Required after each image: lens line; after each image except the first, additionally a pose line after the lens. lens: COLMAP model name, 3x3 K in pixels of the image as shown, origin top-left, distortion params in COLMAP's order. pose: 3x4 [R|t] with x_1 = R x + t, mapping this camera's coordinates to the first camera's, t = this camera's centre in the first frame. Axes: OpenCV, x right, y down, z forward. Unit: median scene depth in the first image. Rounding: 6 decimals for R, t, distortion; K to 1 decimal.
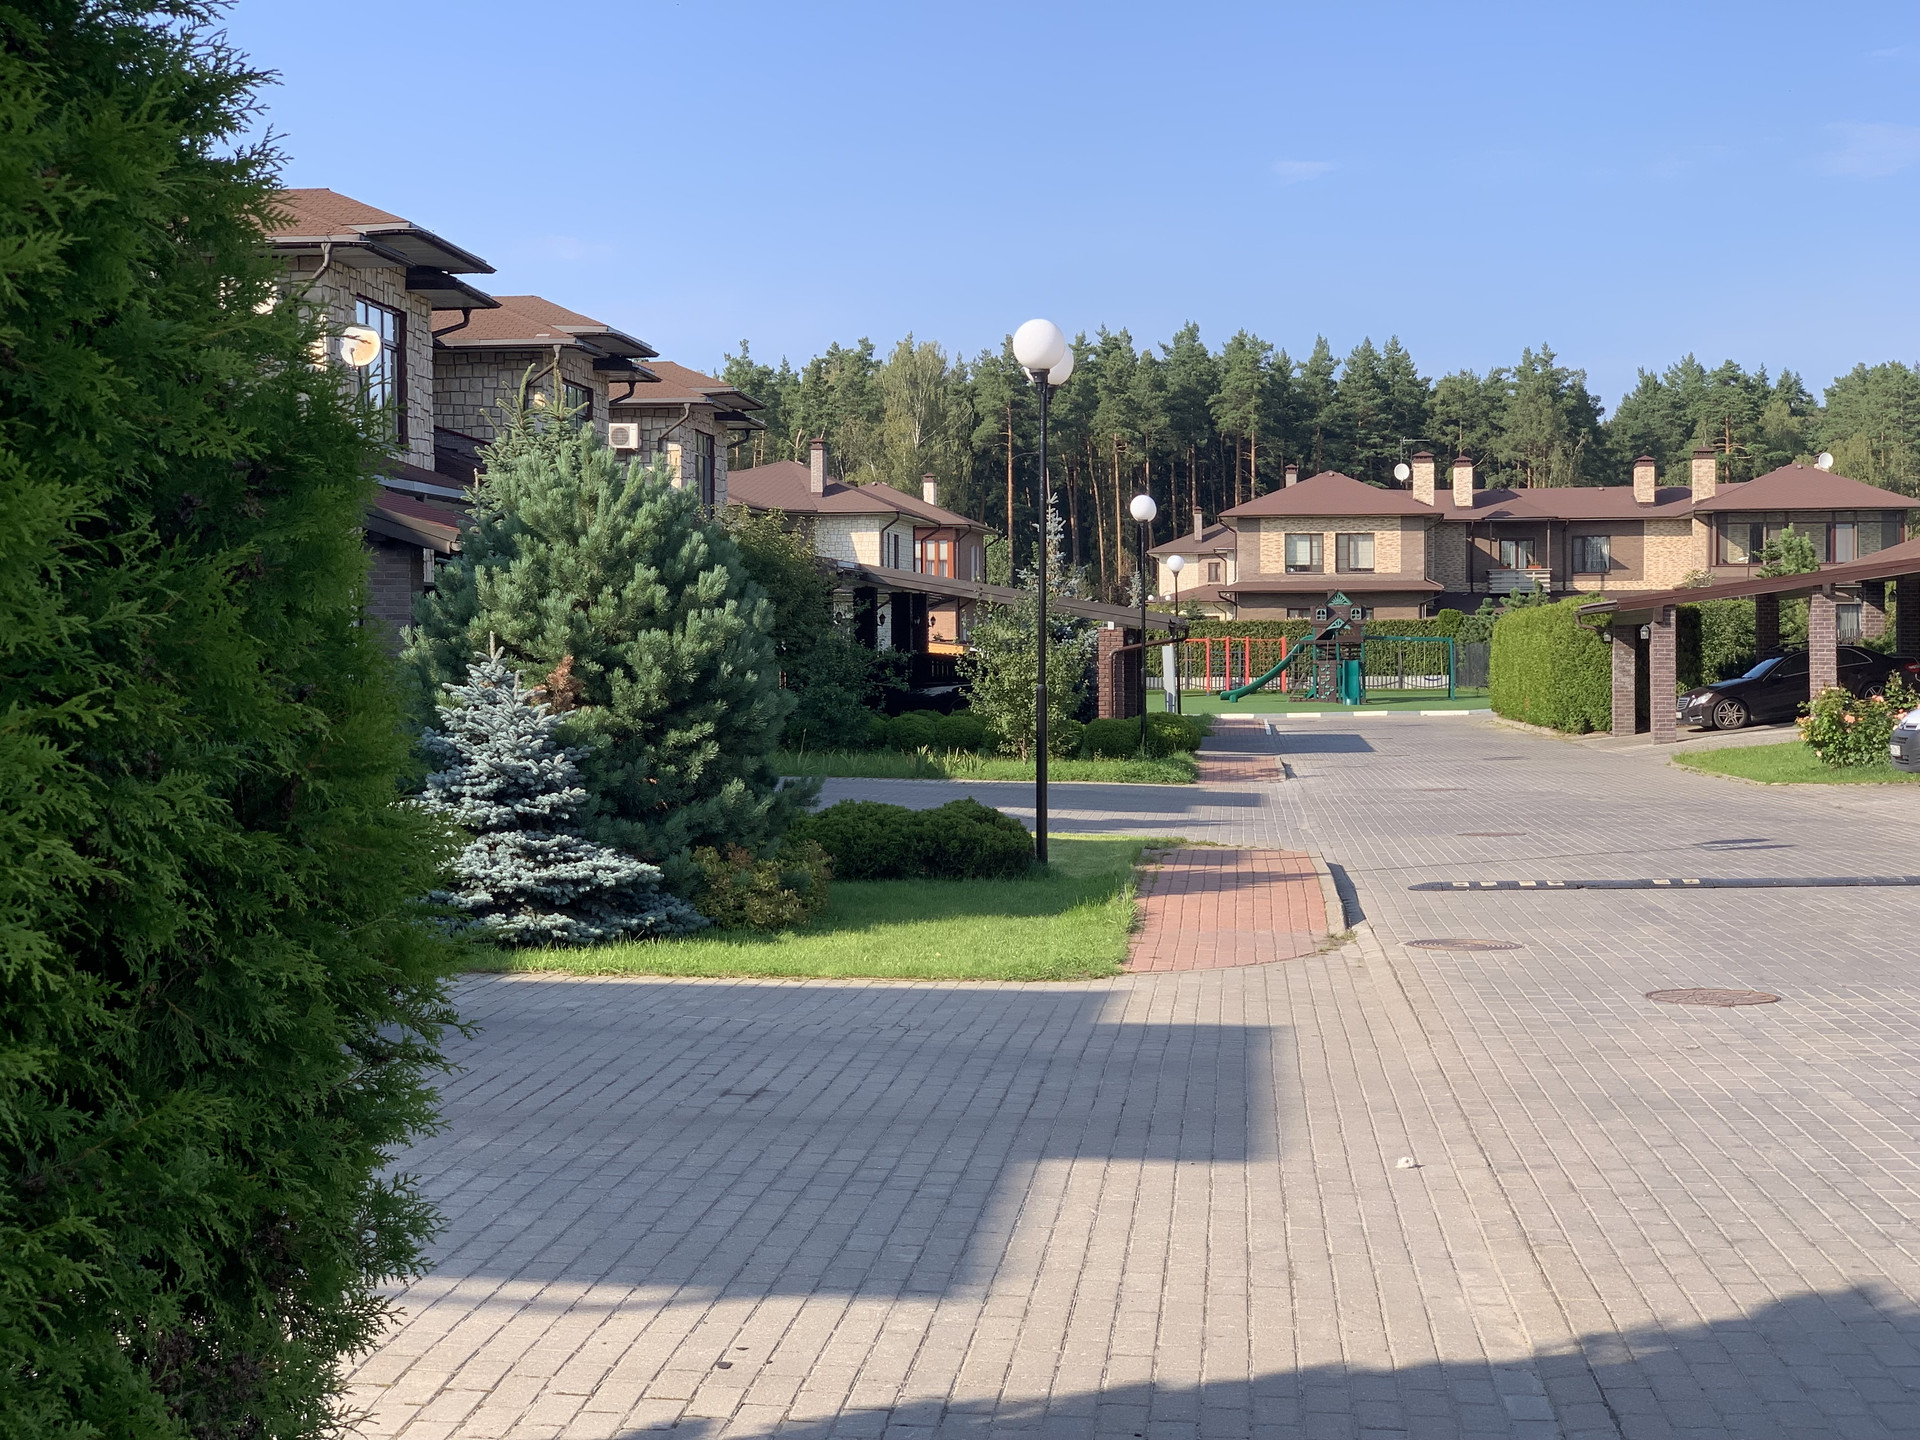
lens RADIAL K [[2940.4, 0, 963.1], [0, 2940.4, 756.4], [0, 0, 1]] dist [-0.144447, 2.801280]
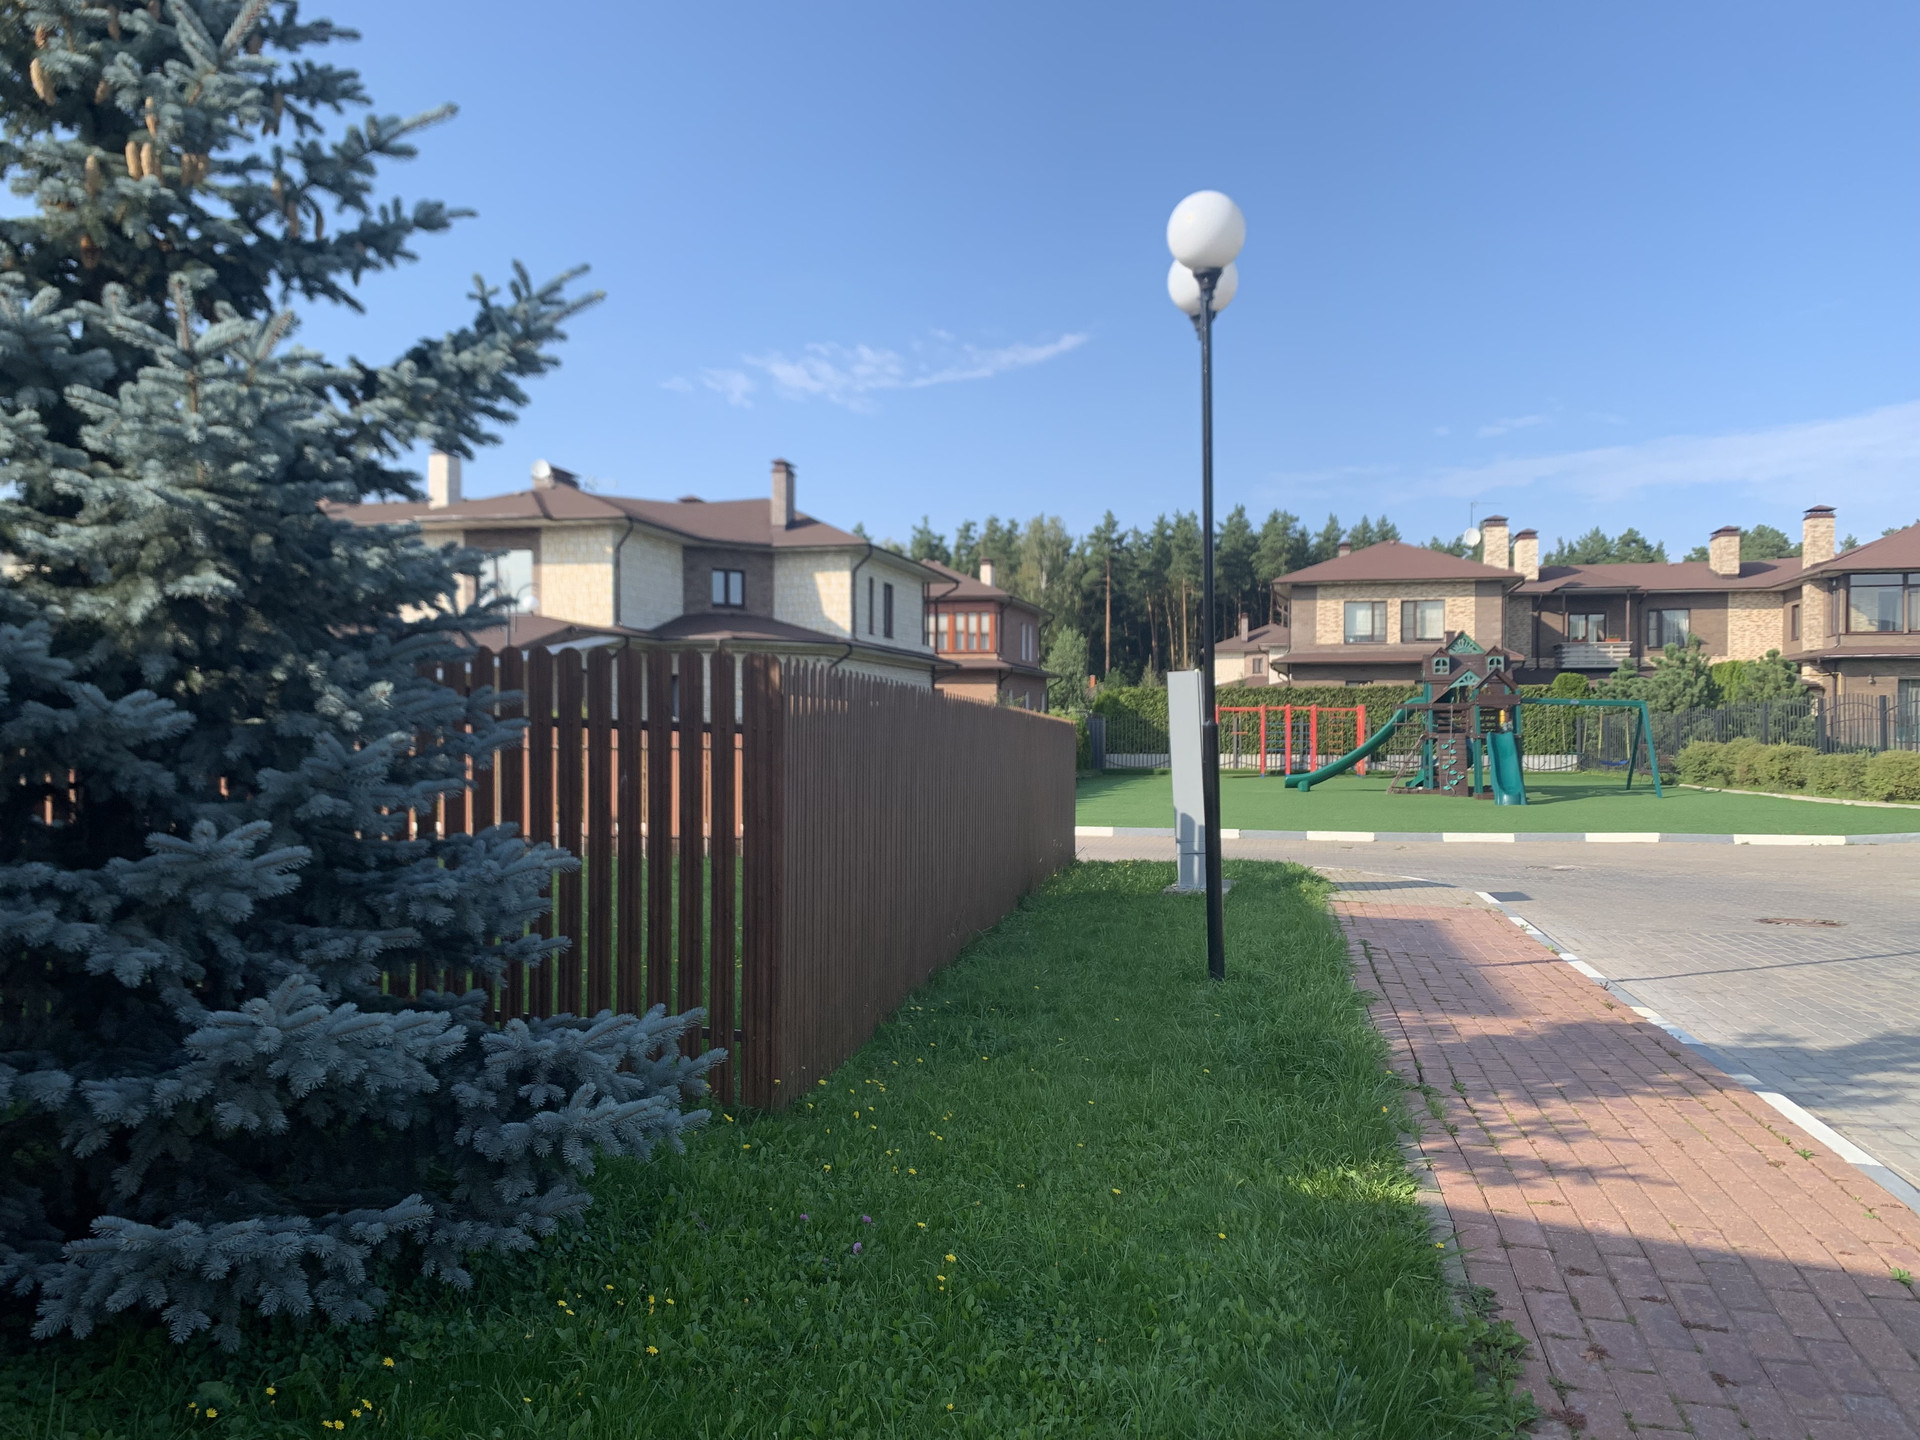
lens RADIAL K [[1481.4, 0, 920.5], [0, 1481.4, 768.6], [0, 0, 1]] dist [0.100795, -0.208290]
pose [[0.991471, 0.011159, -0.129846, 0.038086], [-0.012812, 0.999847, -0.011903, -0.015033], [0.129693, 0.013465, 0.991463, 0.512673]]
